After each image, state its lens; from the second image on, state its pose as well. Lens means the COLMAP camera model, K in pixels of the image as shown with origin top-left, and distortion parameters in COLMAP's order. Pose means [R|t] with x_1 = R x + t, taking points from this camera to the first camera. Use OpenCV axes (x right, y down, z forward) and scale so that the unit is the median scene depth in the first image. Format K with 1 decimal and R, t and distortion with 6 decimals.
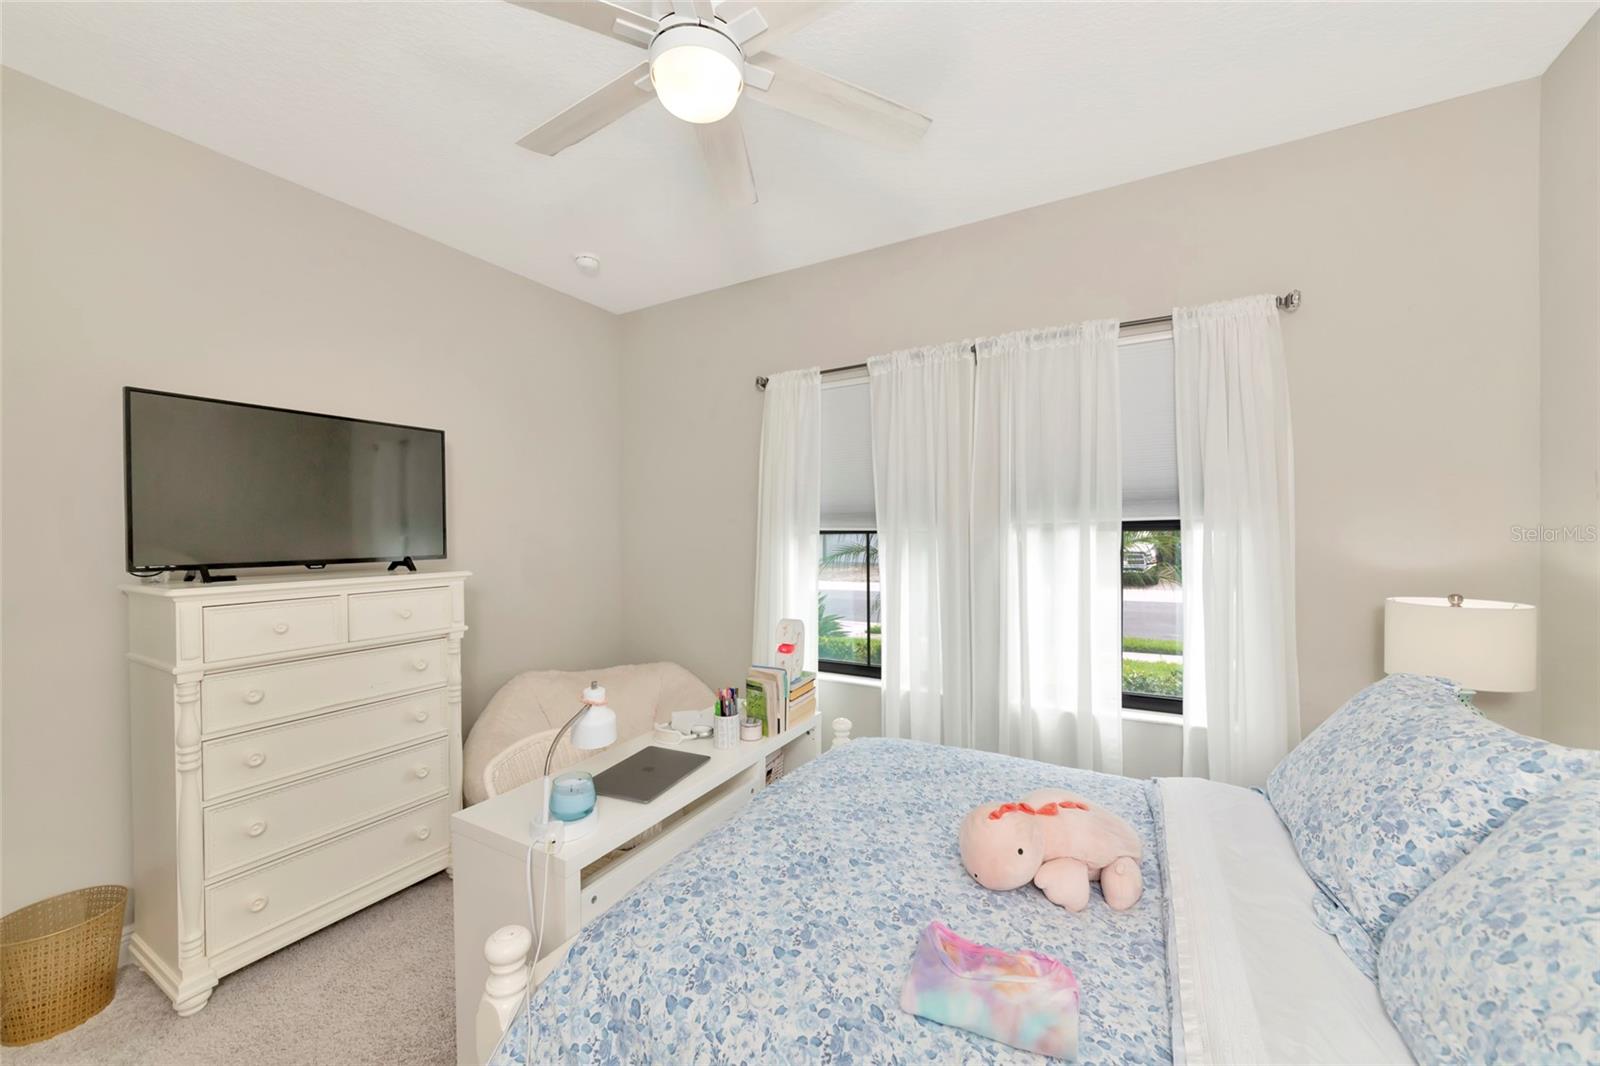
lens RADIAL K [[606.0, 0, 800.0], [0, 606.0, 533.0], [0, 0, 1]] dist [-0.008674, 0.000178]
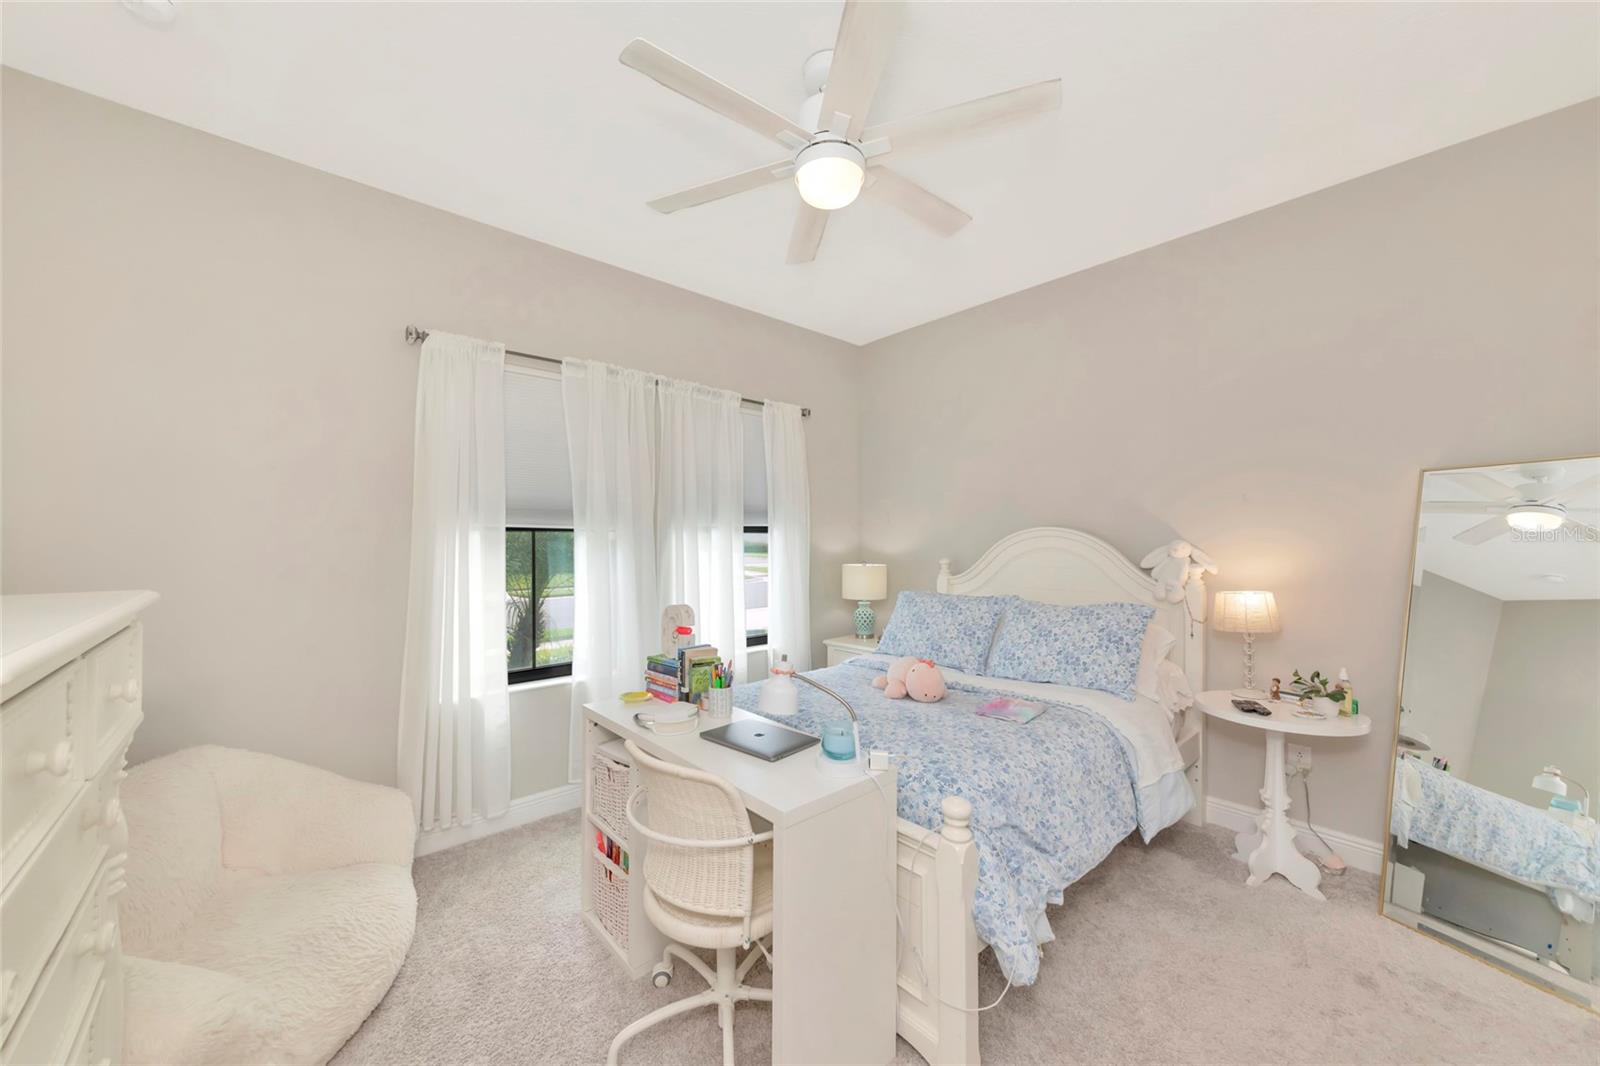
lens RADIAL K [[585.0, 0, 800.0], [0, 585.0, 533.0], [0, 0, 1]] dist [0.020759, 0.000035]
pose [[0.307343, 0.018792, 0.951413, -0.803401], [-0.000040, 0.999805, -0.019735, 0.026552], [-0.951599, 0.006027, 0.307284, 0.383490]]
